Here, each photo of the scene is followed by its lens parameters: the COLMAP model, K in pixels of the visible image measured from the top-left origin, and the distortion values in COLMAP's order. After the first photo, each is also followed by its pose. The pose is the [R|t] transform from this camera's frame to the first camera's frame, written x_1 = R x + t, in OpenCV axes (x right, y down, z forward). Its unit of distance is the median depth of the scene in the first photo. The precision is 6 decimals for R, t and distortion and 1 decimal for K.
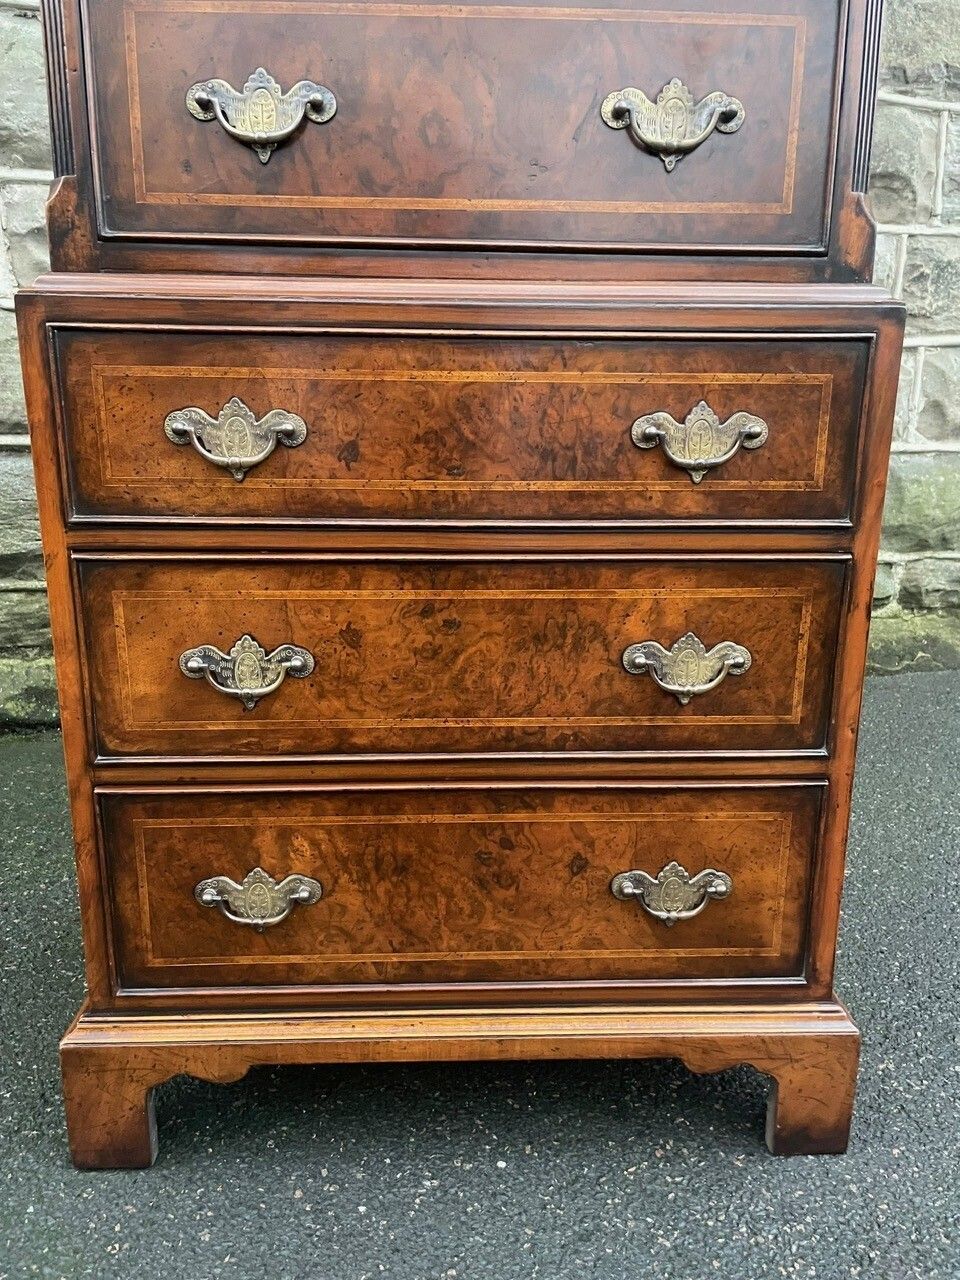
lens RADIAL K [[972.8, 0, 490.6], [0, 972.8, 640.7], [0, 0, 1]] dist [0.086878, -0.123622]
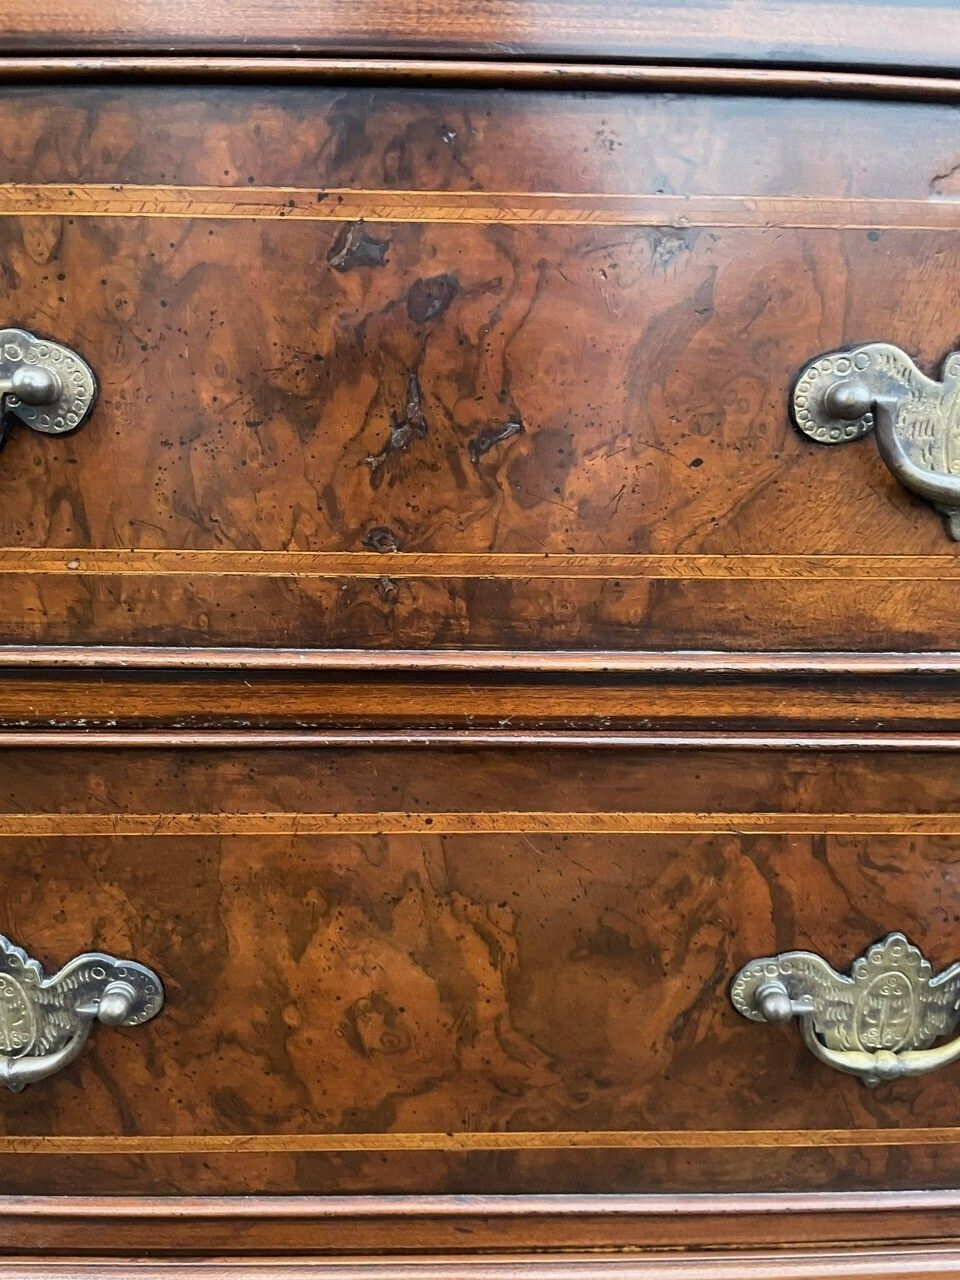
lens RADIAL K [[972.8, 0, 479.9], [0, 972.8, 656.2], [0, 0, 1]] dist [0.086878, -0.123622]
pose [[0.999664, 0.011383, -0.023300, 0.001758], [-0.009706, 0.997437, 0.070891, -0.601586], [0.024048, -0.070641, 0.997212, 0.451979]]
